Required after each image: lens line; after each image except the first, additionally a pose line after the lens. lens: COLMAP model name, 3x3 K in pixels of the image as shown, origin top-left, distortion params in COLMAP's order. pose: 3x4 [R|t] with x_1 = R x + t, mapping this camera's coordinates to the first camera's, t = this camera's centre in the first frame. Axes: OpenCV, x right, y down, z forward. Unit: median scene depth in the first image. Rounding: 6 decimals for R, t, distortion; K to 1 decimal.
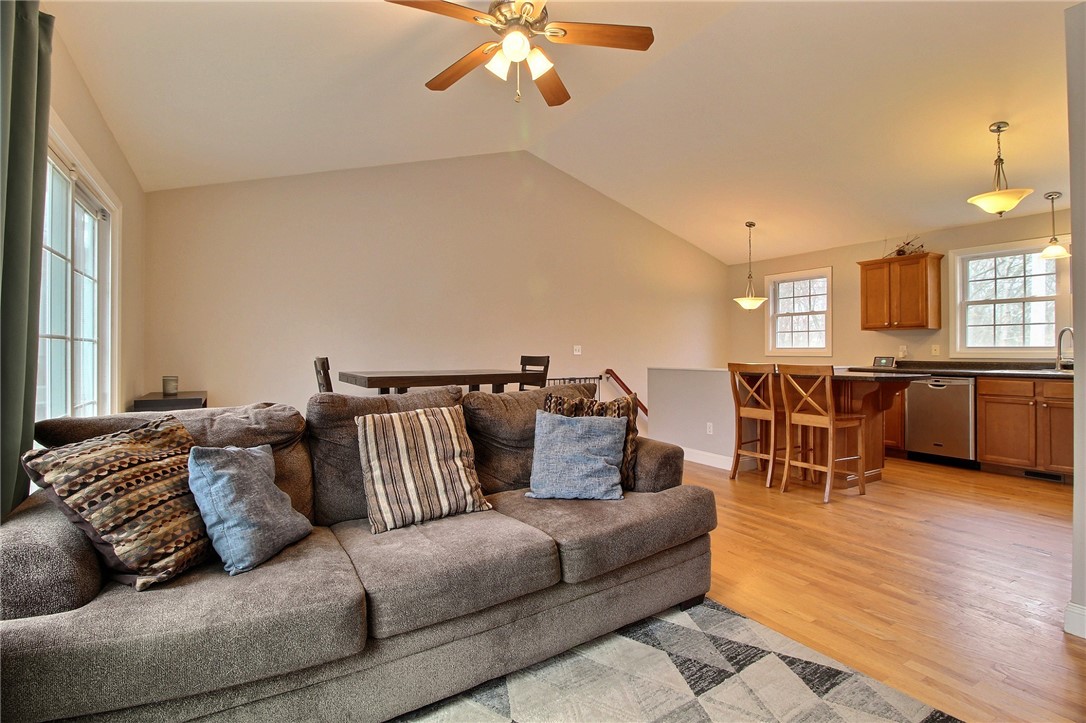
lens RADIAL K [[502.9, 0, 544.6], [0, 502.9, 360.1], [0, 0, 1]] dist [-0.005611, -0.009322]
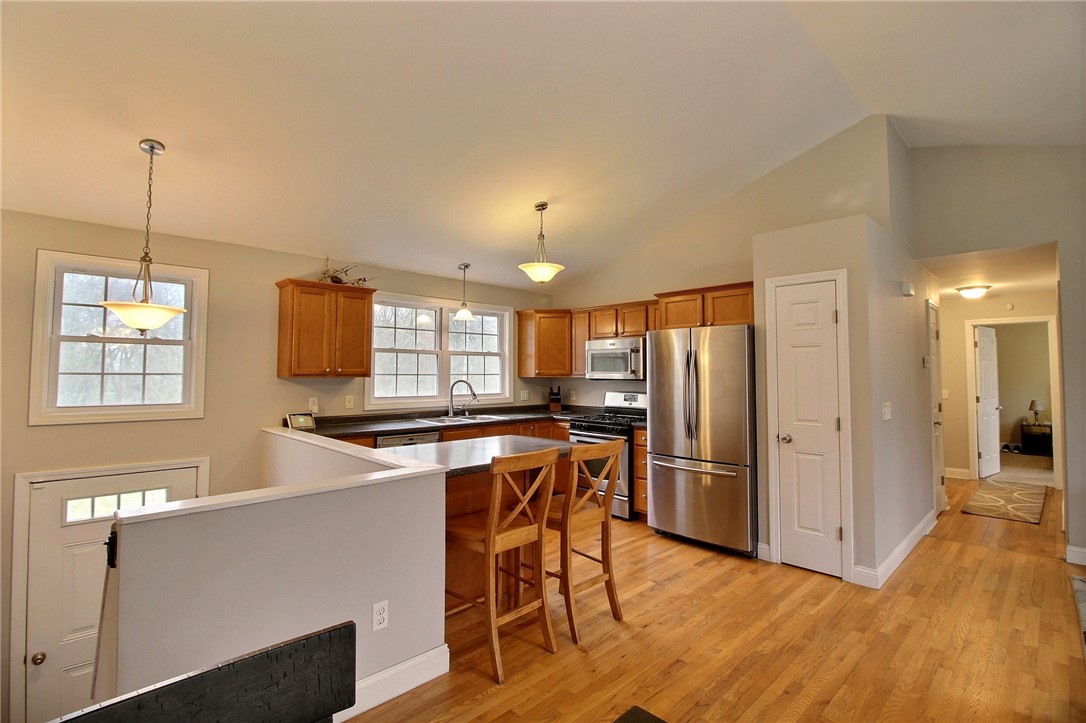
lens RADIAL K [[502.9, 0, 543.1], [0, 502.9, 348.3], [0, 0, 1]] dist [-0.005611, -0.009322]
pose [[-0.222436, 0.049297, 0.973700, -0.137255], [0.014539, 0.998778, -0.047245, -0.072493], [-0.974839, 0.003648, -0.222880, 0.955273]]
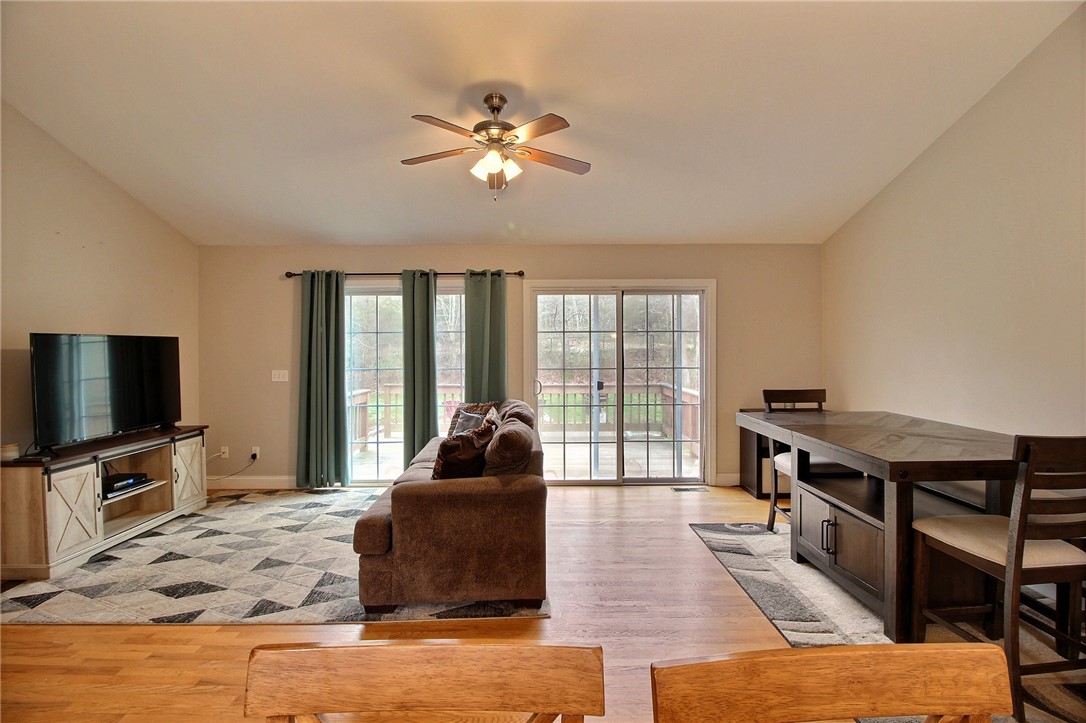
lens RADIAL K [[502.9, 0, 546.1], [0, 502.9, 348.3], [0, 0, 1]] dist [-0.005611, -0.009322]
pose [[-0.500291, 0.005679, -0.865839, 0.495011], [-0.009894, 0.999876, 0.012275, -0.071477], [0.865801, 0.014708, -0.500172, 0.860508]]
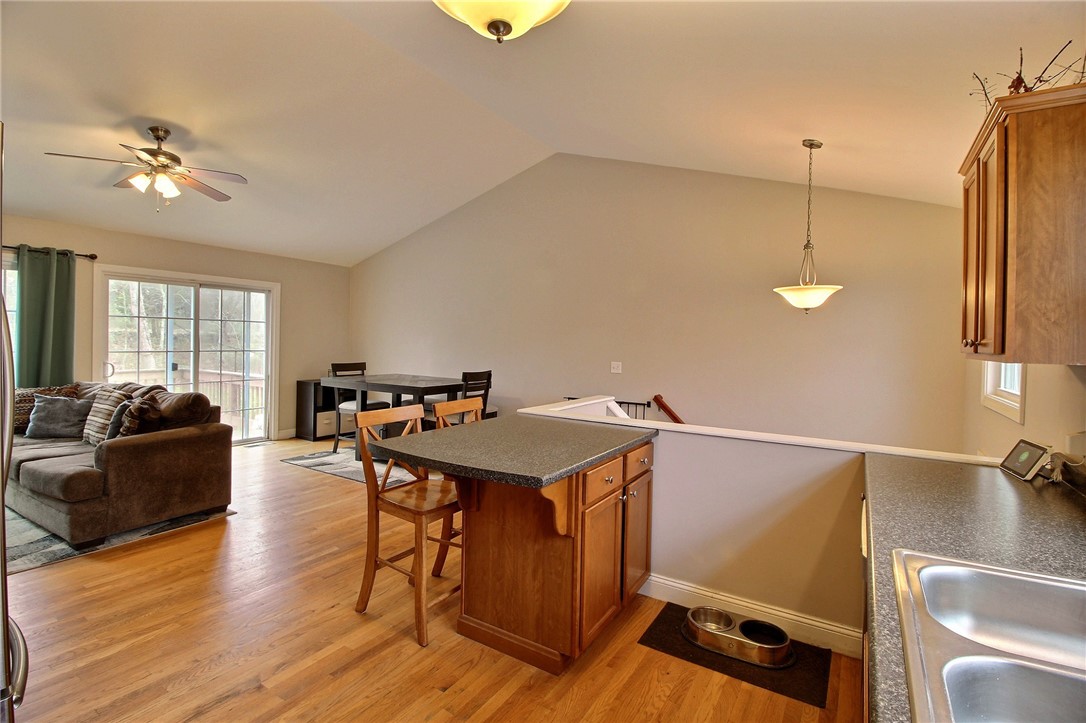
lens RADIAL K [[502.9, 0, 545.3], [0, 502.9, 351.8], [0, 0, 1]] dist [-0.005611, -0.009322]
pose [[0.457689, 0.032043, -0.888535, 0.950027], [-0.038797, 0.999118, 0.016047, -0.069073], [0.888265, 0.027128, 0.458529, 0.671048]]
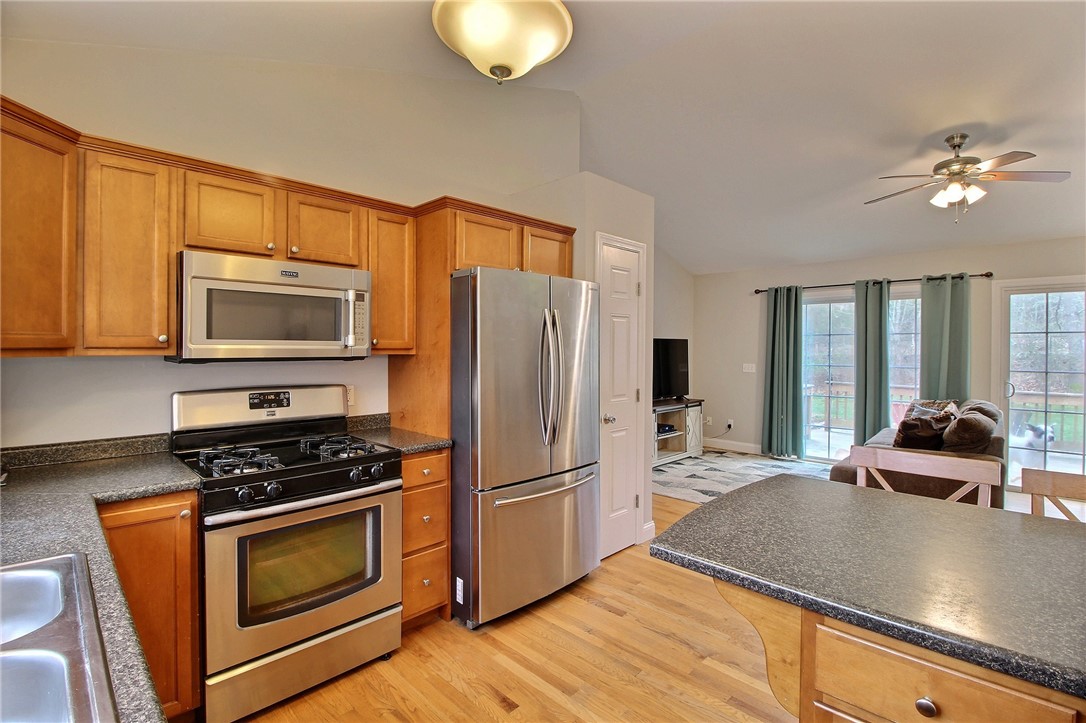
lens RADIAL K [[502.9, 0, 543.7], [0, 502.9, 349.2], [0, 0, 1]] dist [-0.005611, -0.009322]
pose [[-0.968514, -0.001654, -0.248955, 0.754982], [-0.007447, 0.999723, 0.022329, -0.074827], [0.248849, 0.023480, -0.968258, 1.053988]]
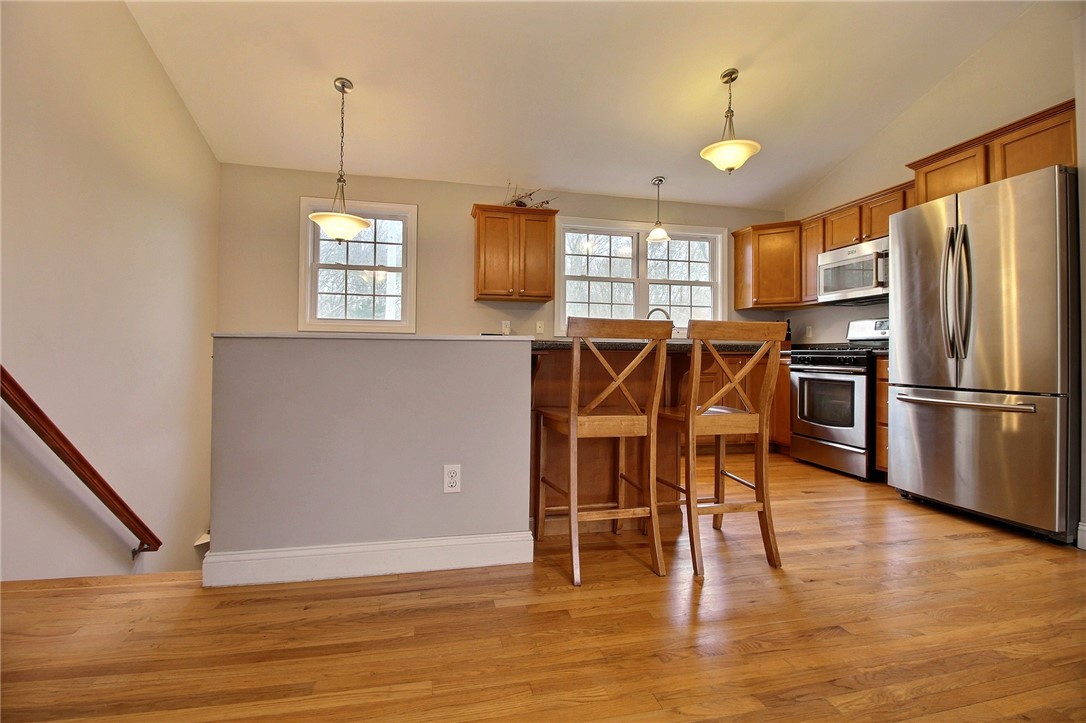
lens RADIAL K [[502.9, 0, 541.6], [0, 502.9, 346.0], [0, 0, 1]] dist [-0.005611, -0.009322]
pose [[0.315874, 0.021557, 0.948556, -0.045030], [0.004384, 0.999698, -0.024179, 0.036881], [-0.948791, 0.011796, 0.315684, 0.794974]]
